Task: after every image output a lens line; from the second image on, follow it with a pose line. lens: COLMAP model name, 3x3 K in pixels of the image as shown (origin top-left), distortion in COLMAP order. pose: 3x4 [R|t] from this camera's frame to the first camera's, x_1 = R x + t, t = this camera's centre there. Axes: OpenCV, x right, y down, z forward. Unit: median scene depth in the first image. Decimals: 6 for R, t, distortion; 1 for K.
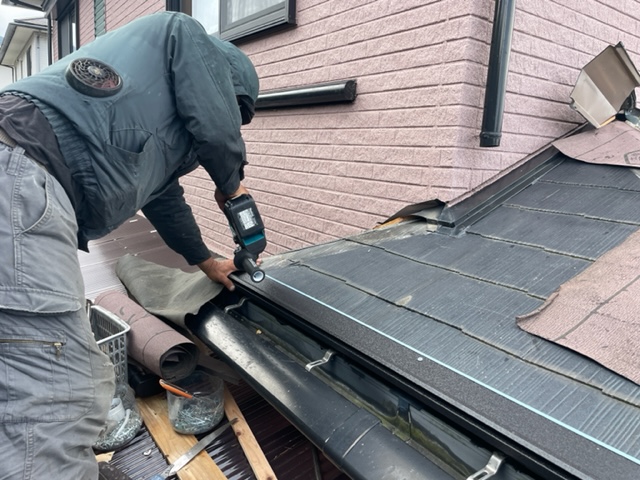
lens RADIAL K [[484.4, 0, 328.9], [0, 484.4, 239.2], [0, 0, 1]] dist [0.091333, -0.120538]
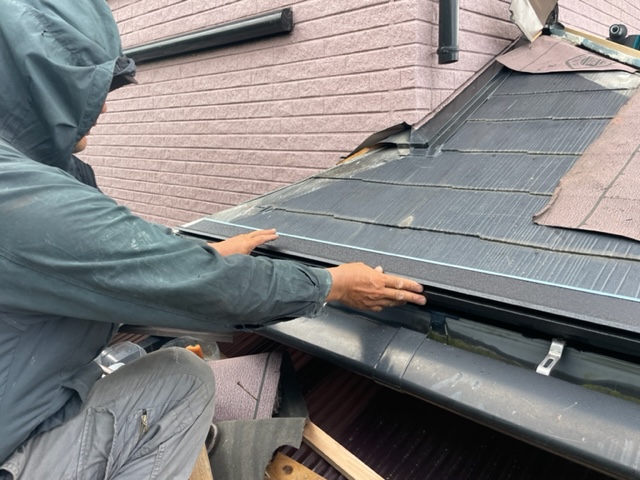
lens RADIAL K [[484.4, 0, 328.9], [0, 484.4, 239.2], [0, 0, 1]] dist [0.091333, -0.120538]
pose [[0.970470, -0.145927, 0.192074, -0.137852], [0.131902, 0.987701, 0.083951, 0.044216], [-0.201963, -0.056136, 0.977783, 0.062583]]
